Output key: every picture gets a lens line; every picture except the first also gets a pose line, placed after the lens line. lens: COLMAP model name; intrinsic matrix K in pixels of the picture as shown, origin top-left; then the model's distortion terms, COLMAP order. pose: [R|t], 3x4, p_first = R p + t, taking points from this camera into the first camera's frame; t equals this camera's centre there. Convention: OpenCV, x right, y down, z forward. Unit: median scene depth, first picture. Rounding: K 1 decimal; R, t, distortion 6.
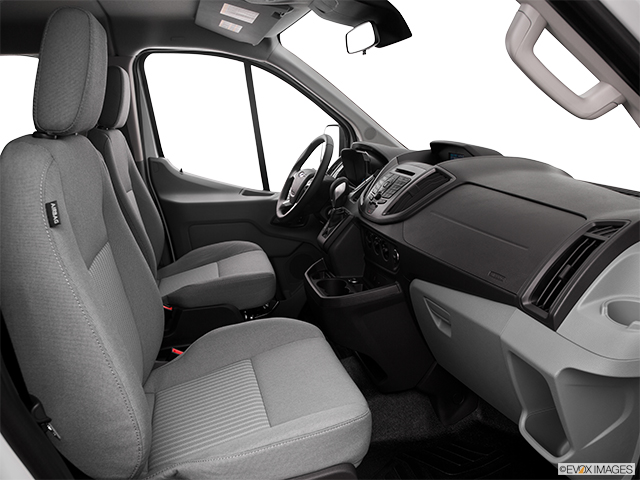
lens RADIAL K [[497.6, 0, 318.2], [0, 497.6, 240.4], [0, 0, 1]] dist [-0.113401, 0.058333]
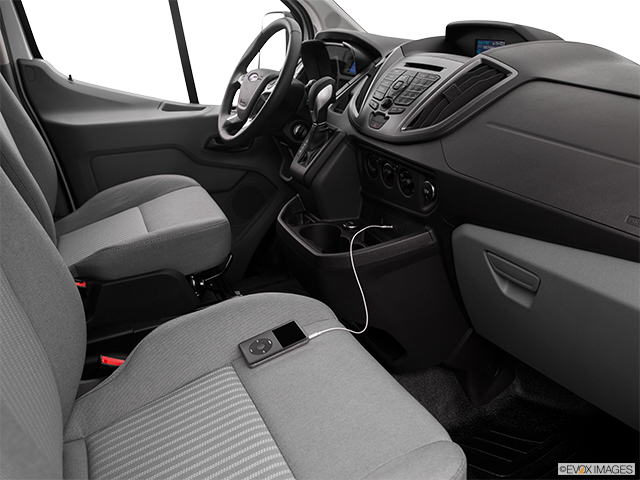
lens RADIAL K [[545.3, 0, 323.5], [0, 545.3, 243.6], [0, 0, 1]] dist [-0.090717, 0.062505]
pose [[0.982911, -0.071179, 0.169763, -0.098264], [0.044732, 0.986931, 0.154811, -0.015771], [-0.178564, -0.144572, 0.973249, 0.234208]]
